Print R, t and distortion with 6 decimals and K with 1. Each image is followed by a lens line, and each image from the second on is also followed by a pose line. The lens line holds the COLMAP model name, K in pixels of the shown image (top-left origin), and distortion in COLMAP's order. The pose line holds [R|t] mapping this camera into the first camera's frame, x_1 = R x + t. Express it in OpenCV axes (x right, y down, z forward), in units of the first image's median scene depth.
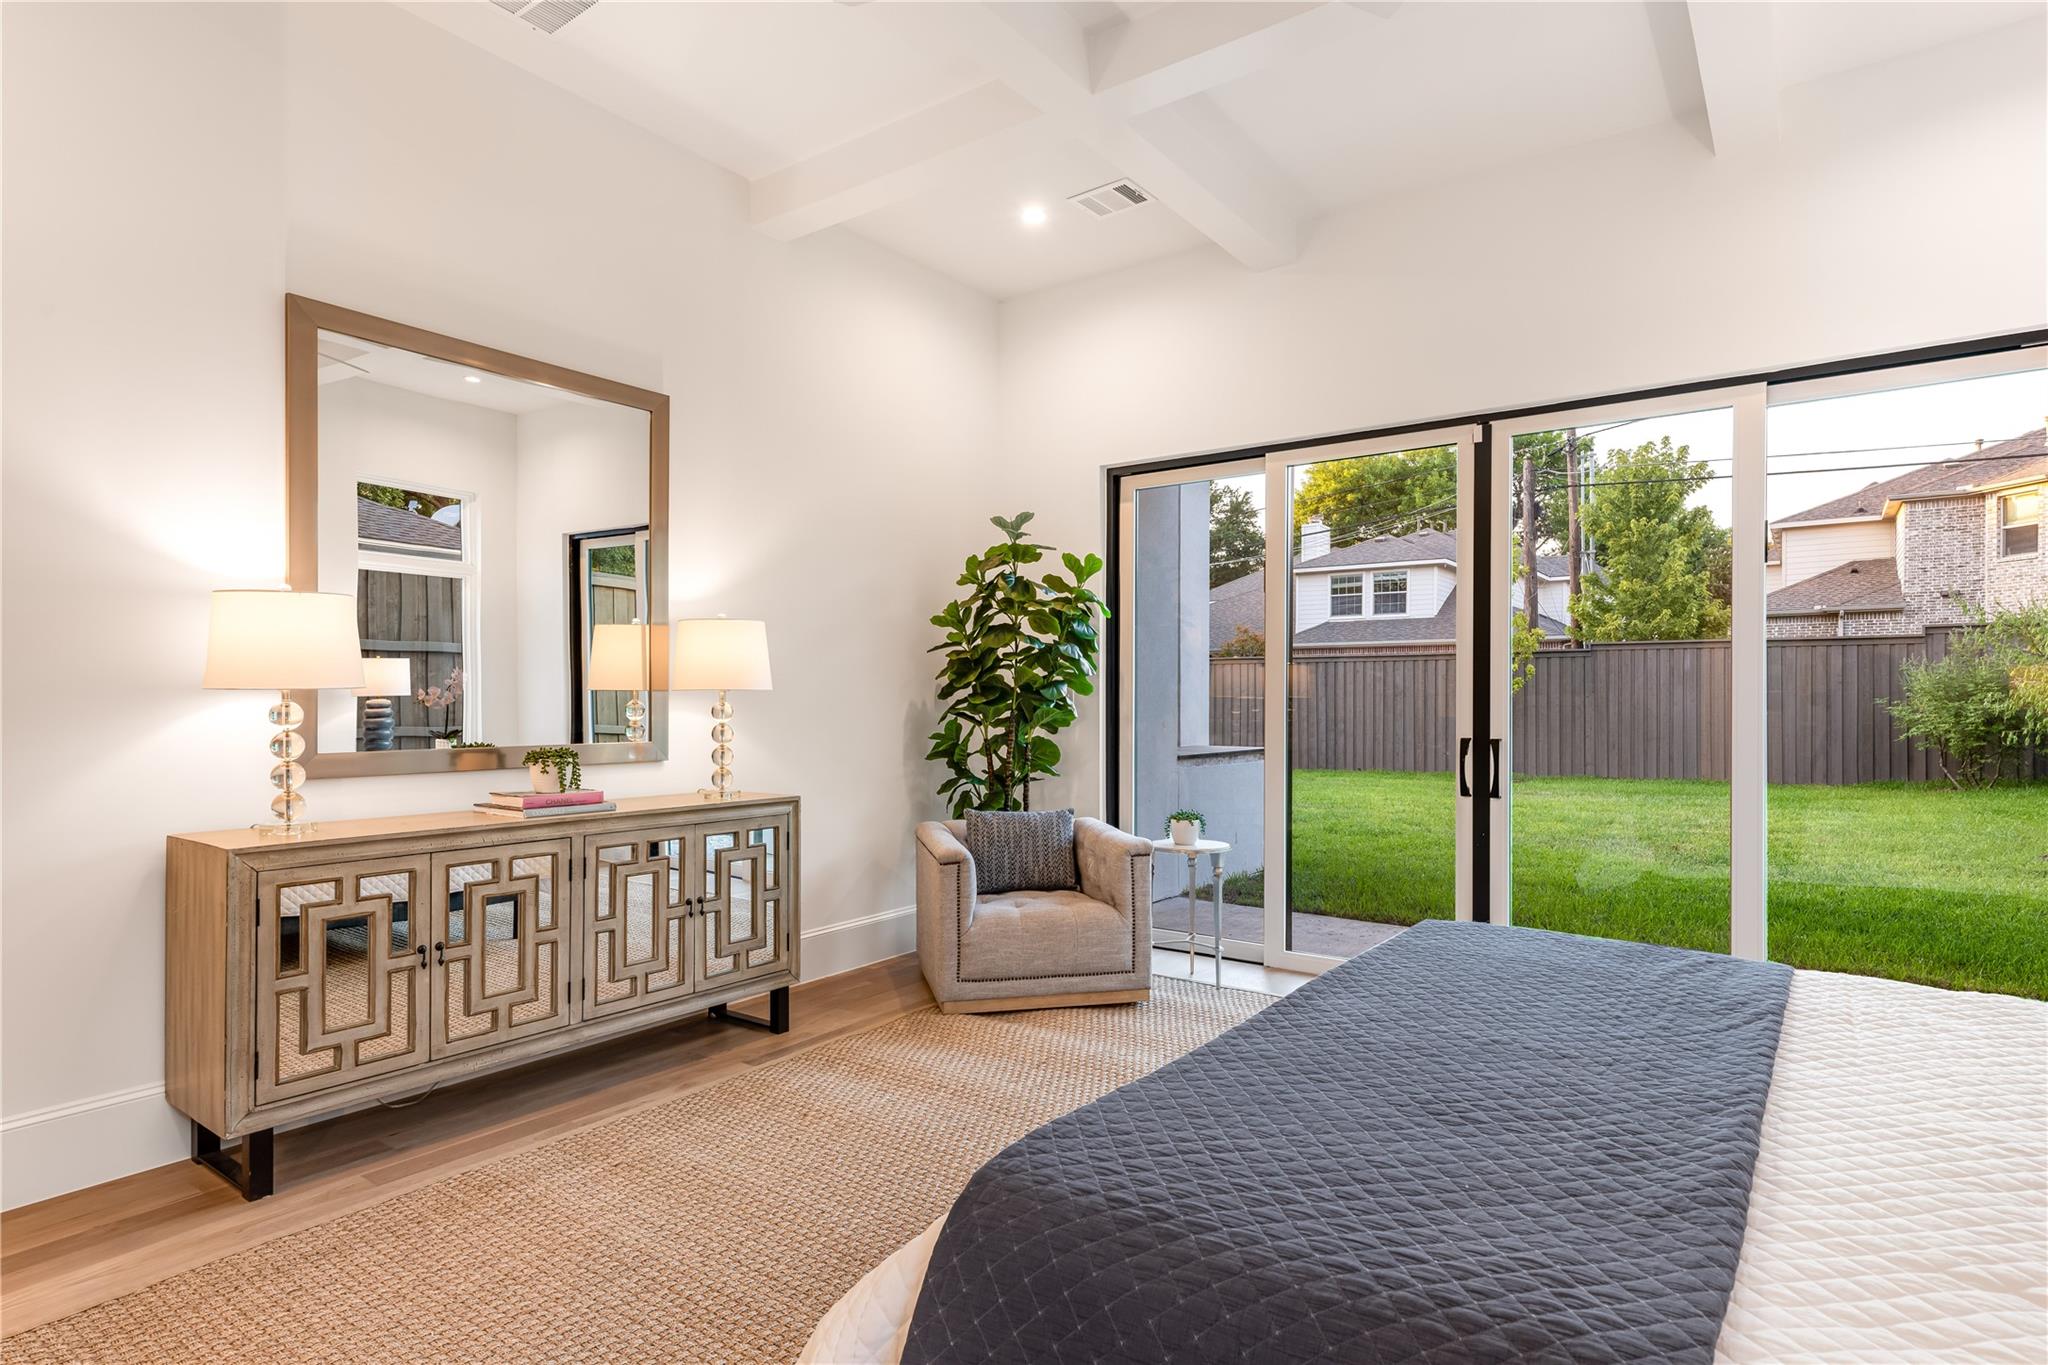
lens RADIAL K [[1091.4, 0, 1020.4], [0, 1091.4, 690.5], [0, 0, 1]] dist [0.003449, 0.000580]
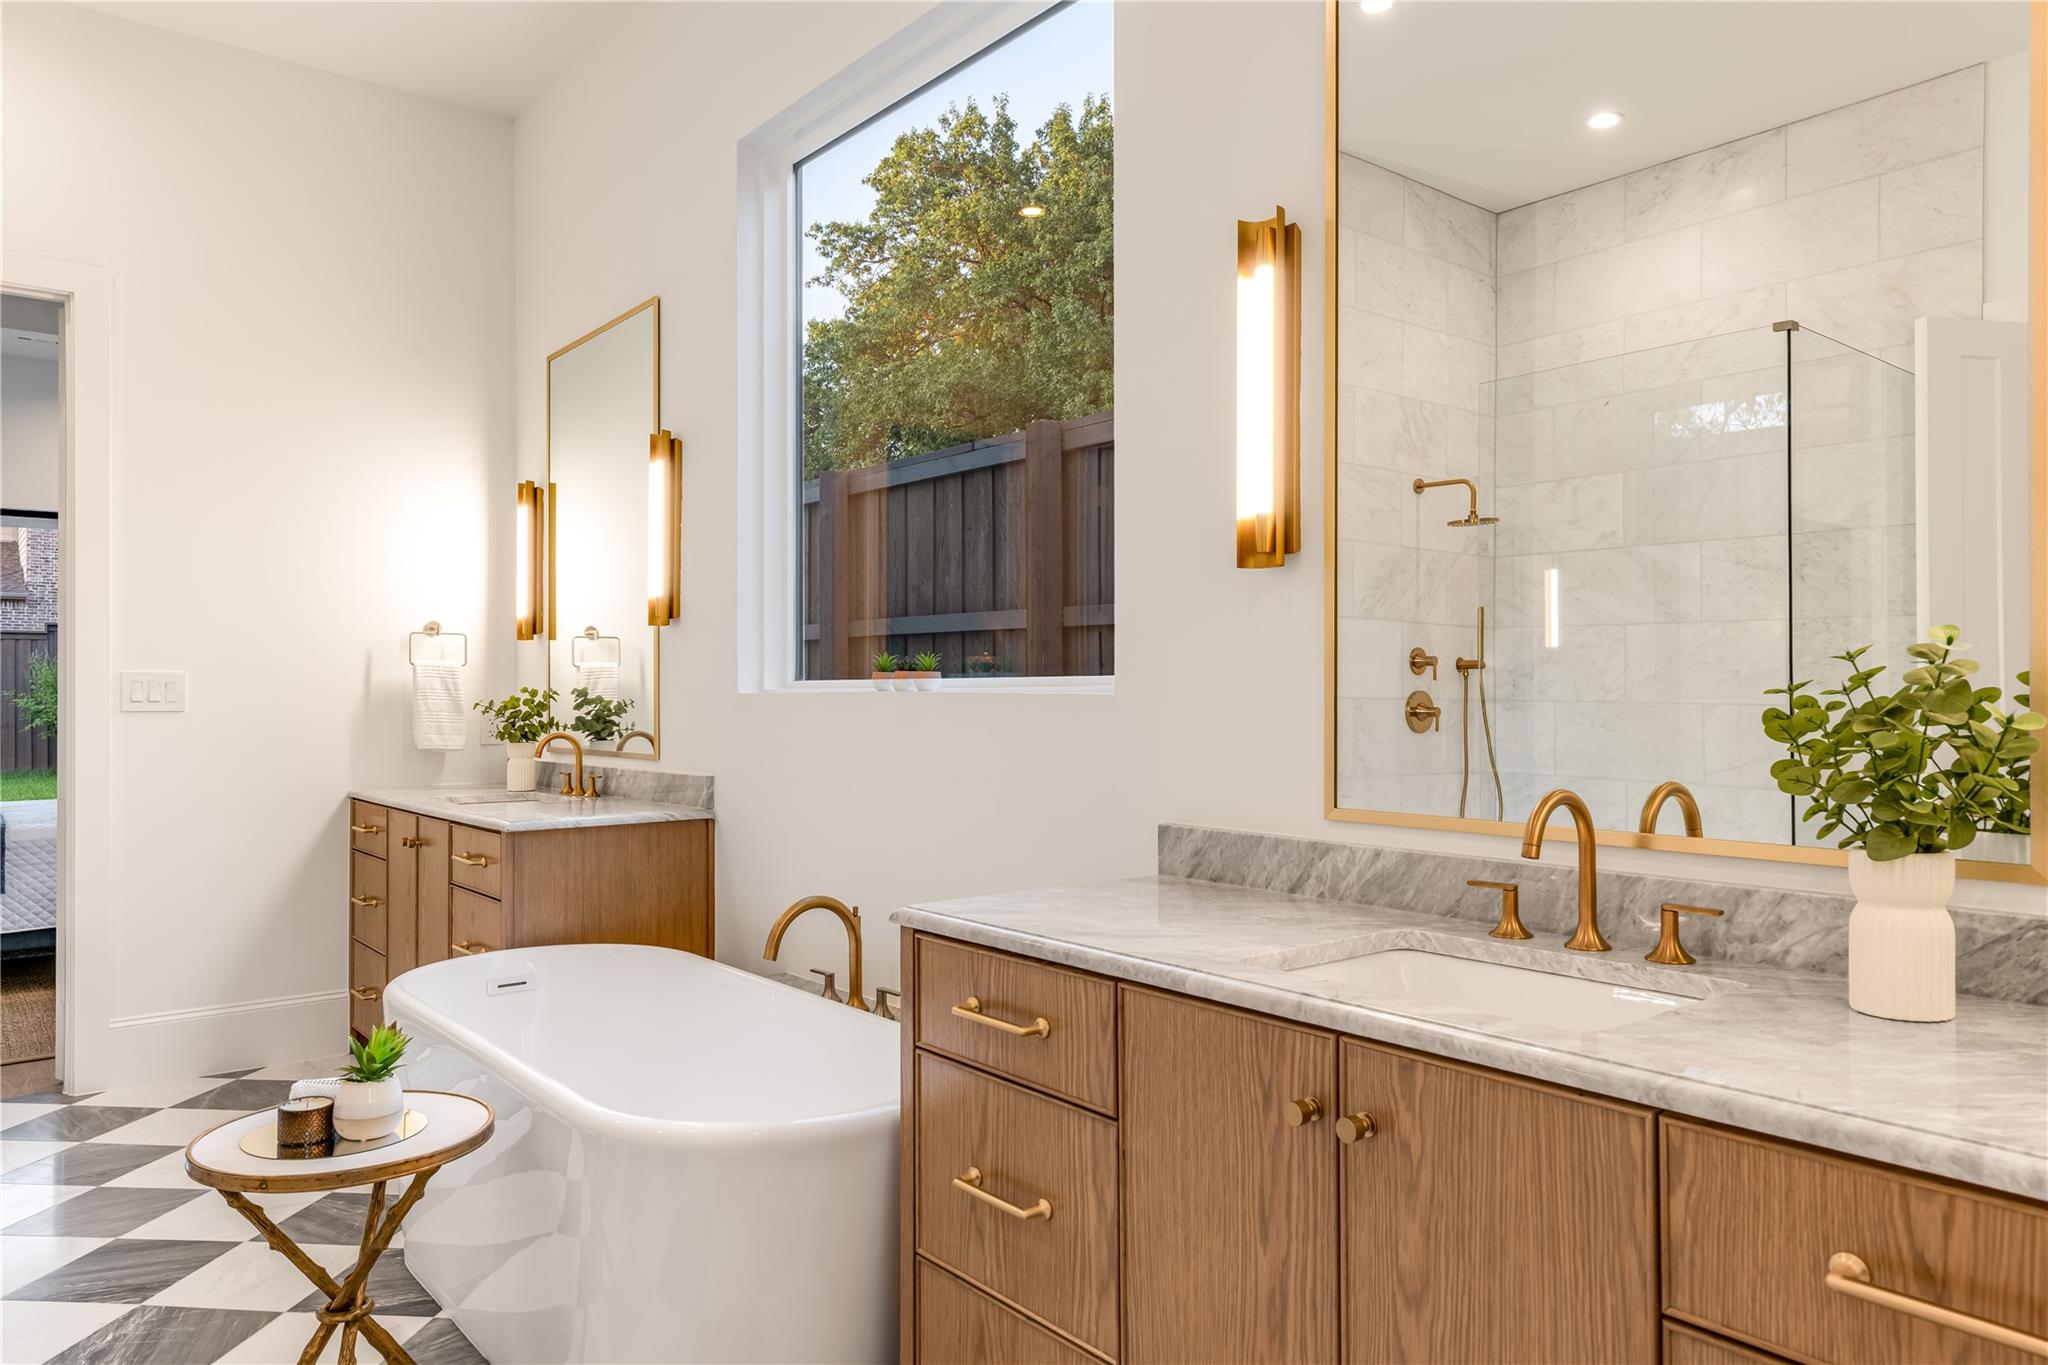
lens RADIAL K [[1375.4, 0, 1023.8], [0, 1375.4, 686.7], [0, 0, 1]] dist [-0.004206, -0.001172]
pose [[0.257197, -0.000238, 0.966359, -0.170674], [-0.005674, 0.999982, 0.001757, -0.003899], [-0.966342, -0.005935, 0.257191, -0.204128]]
